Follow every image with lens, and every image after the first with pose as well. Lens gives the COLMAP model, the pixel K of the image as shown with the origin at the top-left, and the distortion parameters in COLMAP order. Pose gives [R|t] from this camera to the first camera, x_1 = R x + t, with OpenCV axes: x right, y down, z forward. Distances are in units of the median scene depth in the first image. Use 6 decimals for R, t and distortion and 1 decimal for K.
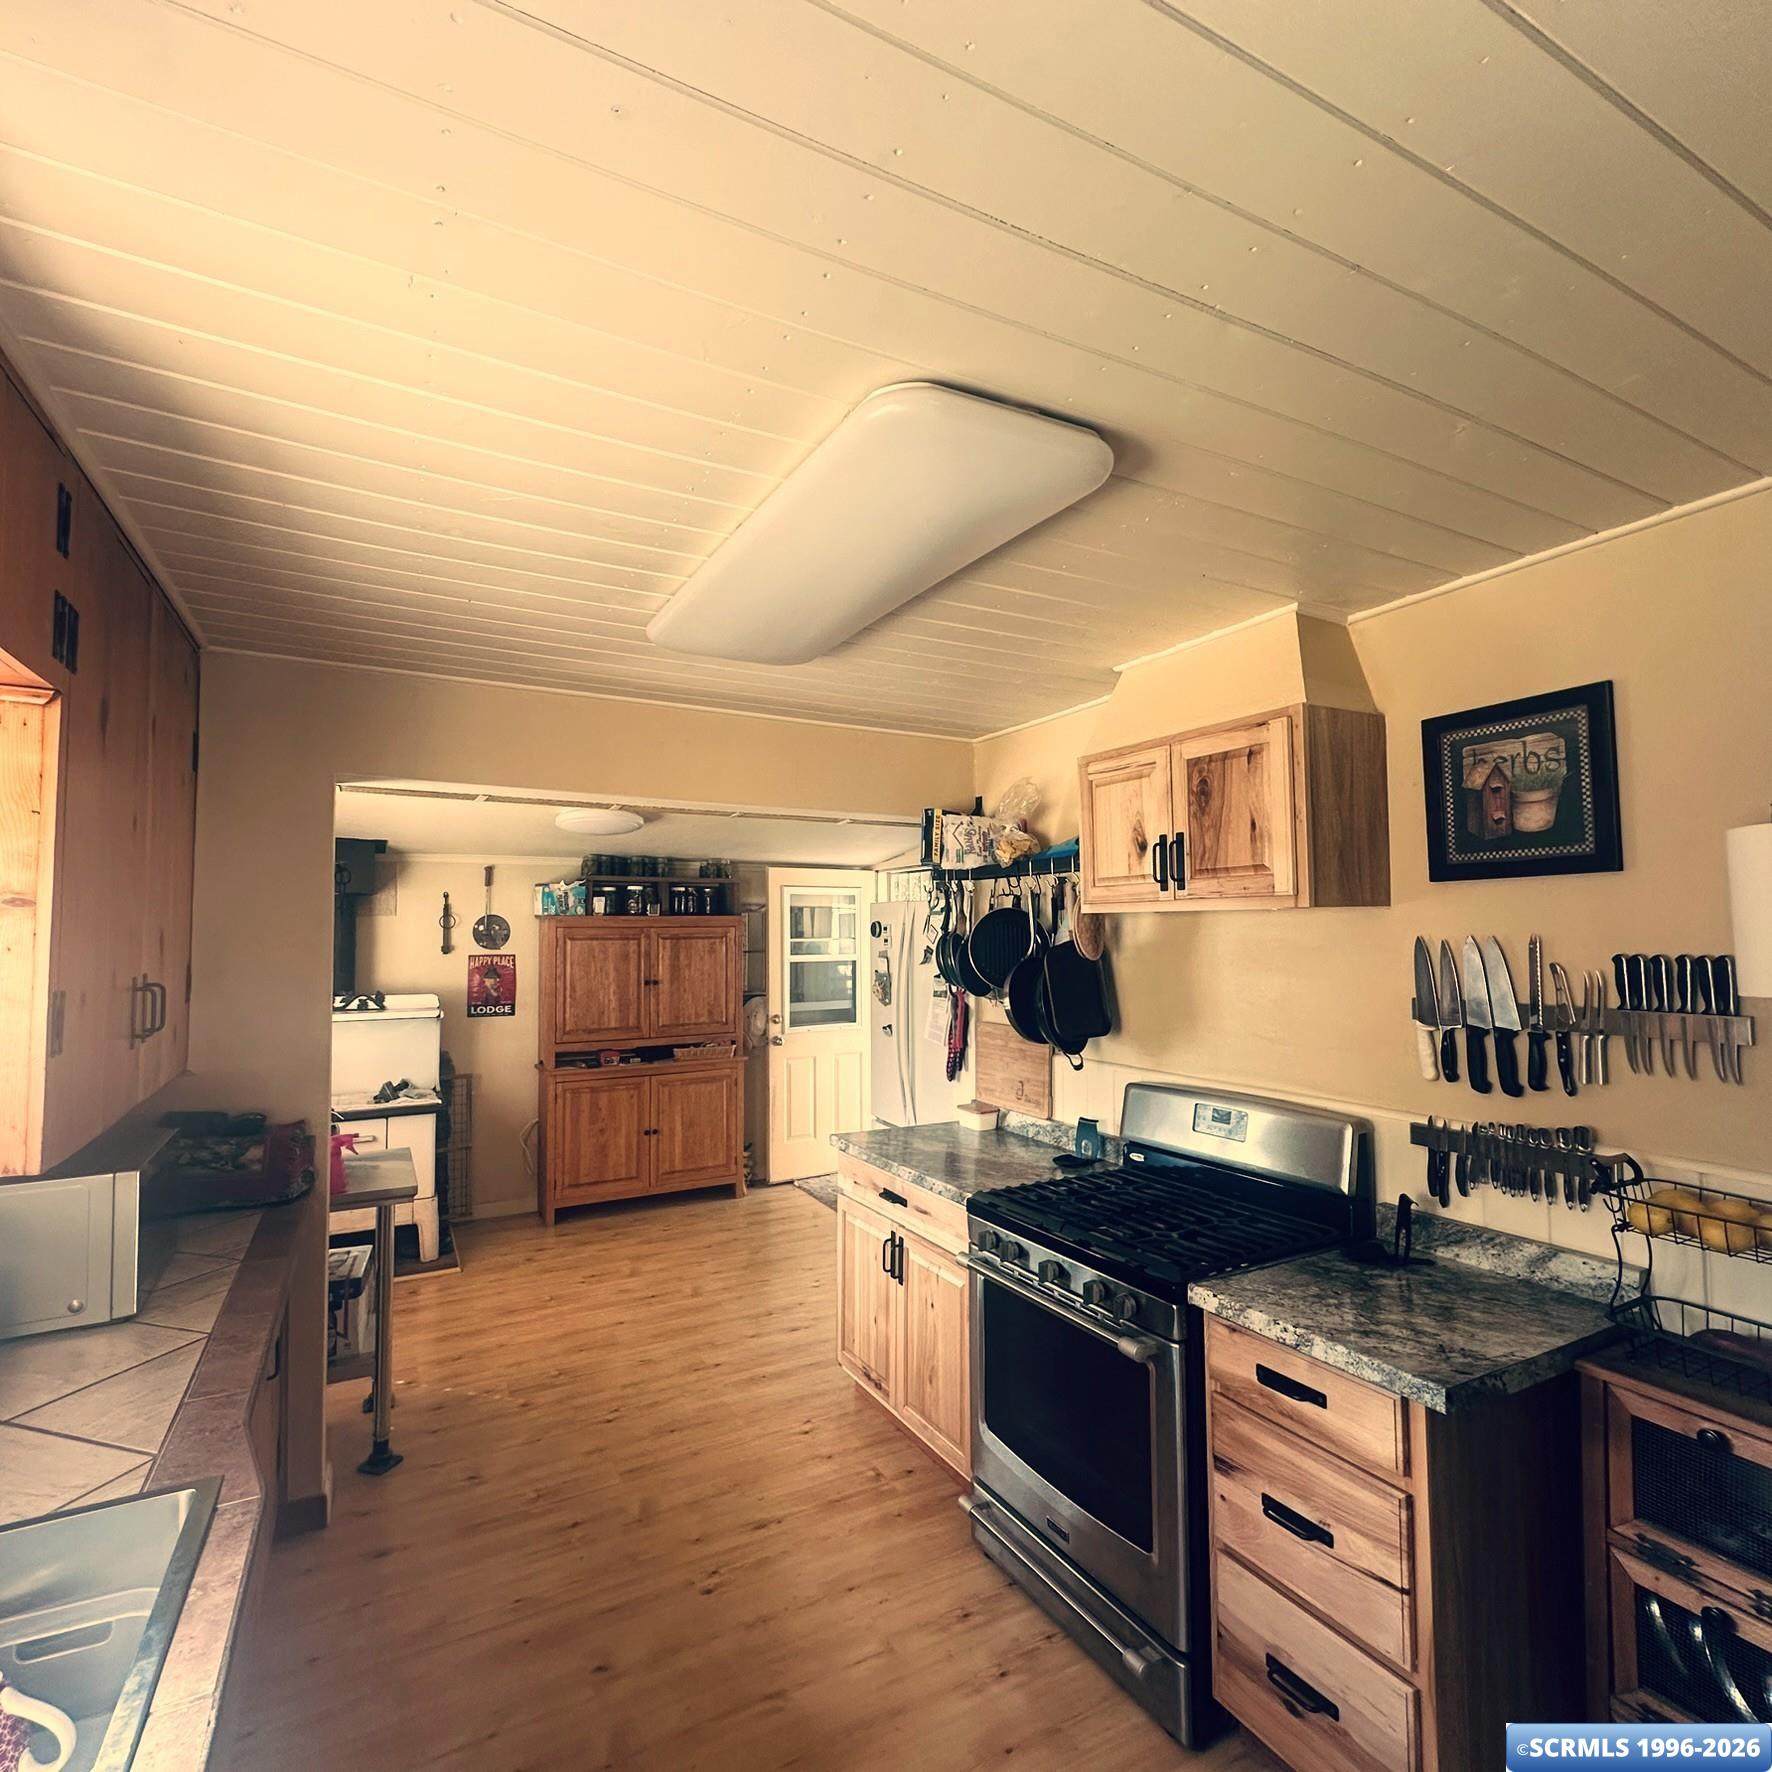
lens RADIAL K [[938.0, 0, 886.0], [0, 938.0, 886.0], [0, 0, 1]] dist [0.001240, -0.000021]
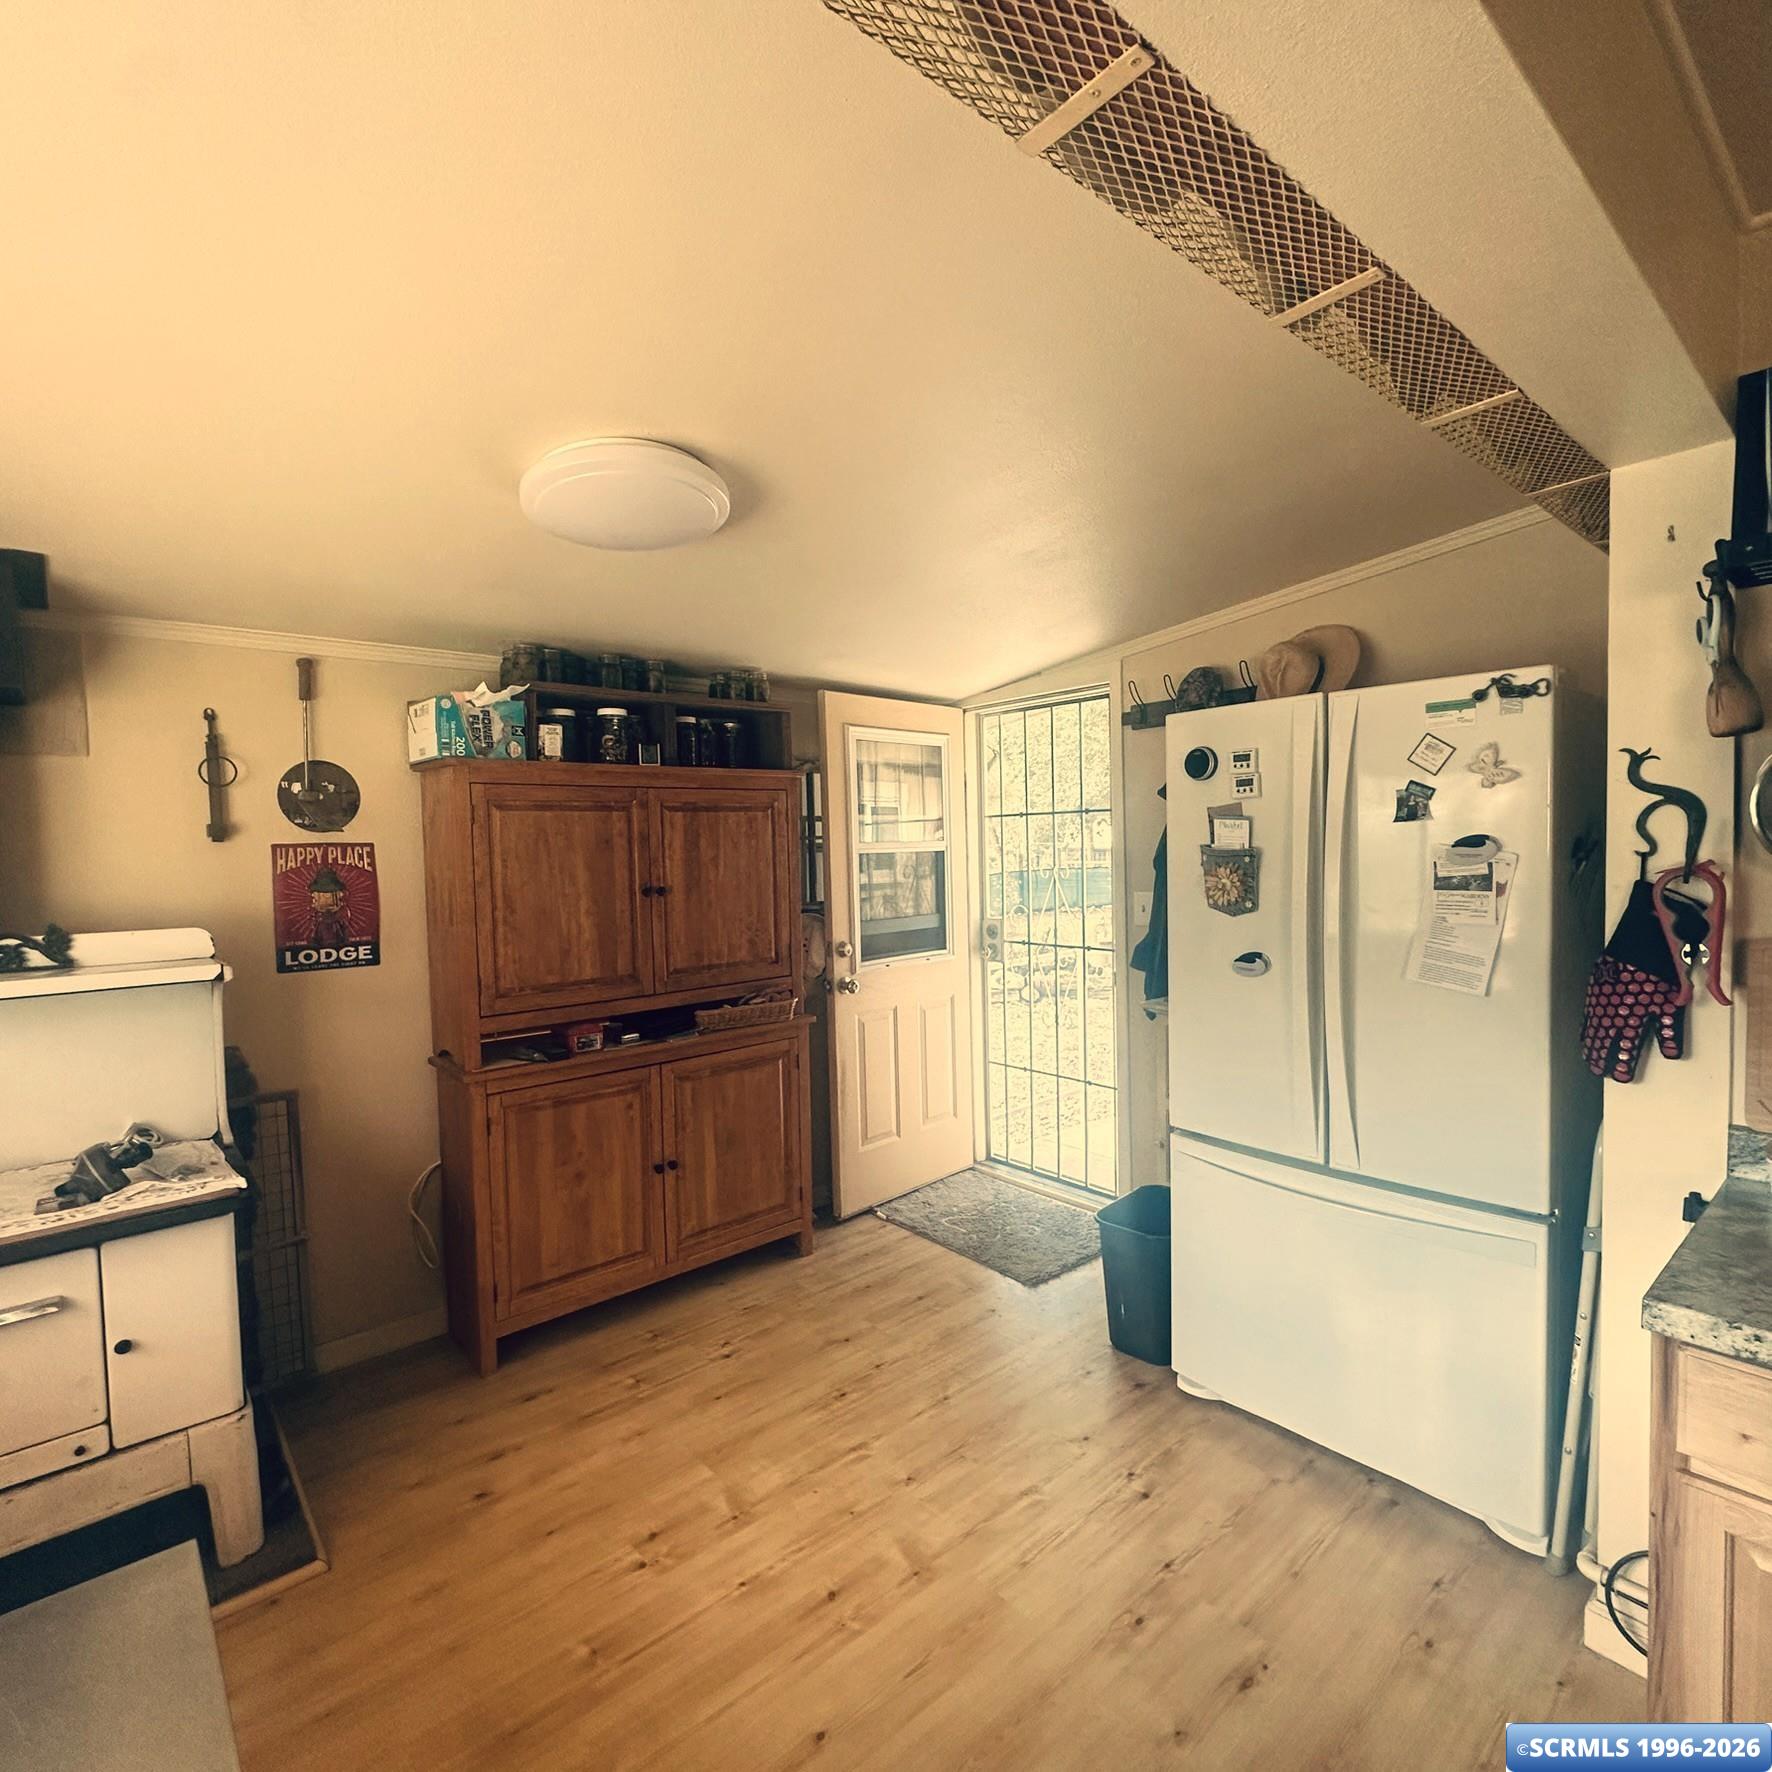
lens RADIAL K [[941.2, 0, 886.0], [0, 941.2, 886.0], [0, 0, 1]] dist [-0.003827, -0.000524]
pose [[0.978148, -0.027875, 0.206032, -0.244747], [0.010185, 0.996206, 0.086425, 0.058279], [-0.207660, -0.082438, 0.974721, 0.480554]]
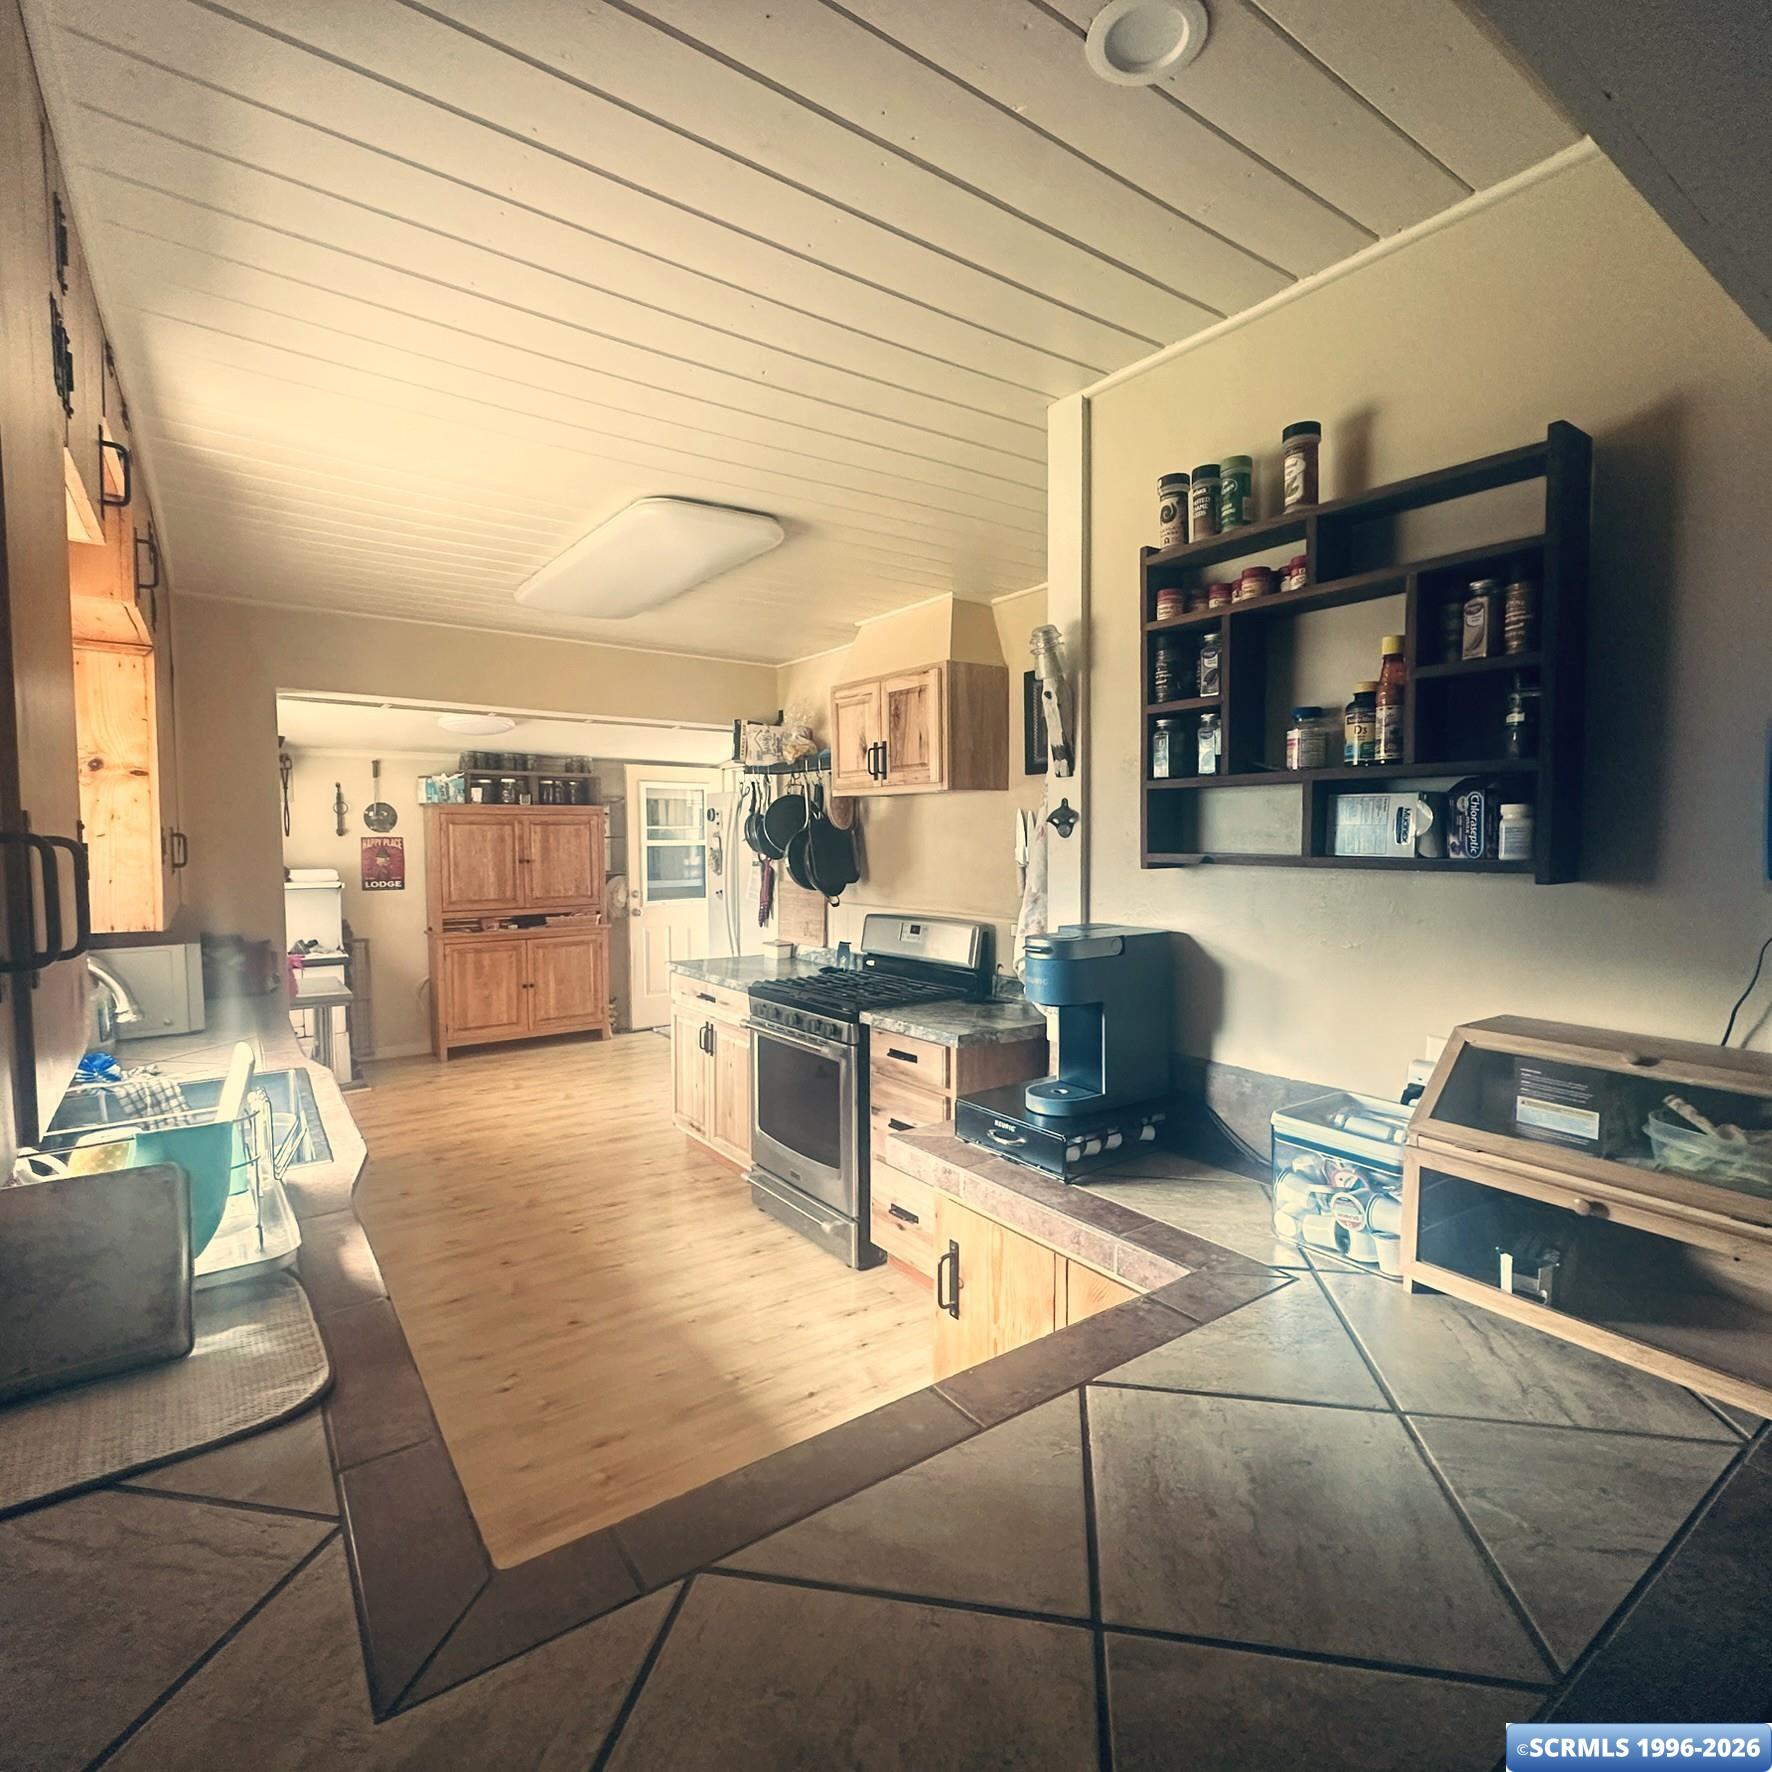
lens RADIAL K [[941.2, 0, 886.0], [0, 941.2, 886.0], [0, 0, 1]] dist [-0.003827, -0.000524]
pose [[0.992510, -0.003104, 0.122125, 0.059110], [-0.009395, 0.994778, 0.101633, 0.009699], [-0.121803, -0.102019, 0.987297, -0.239210]]
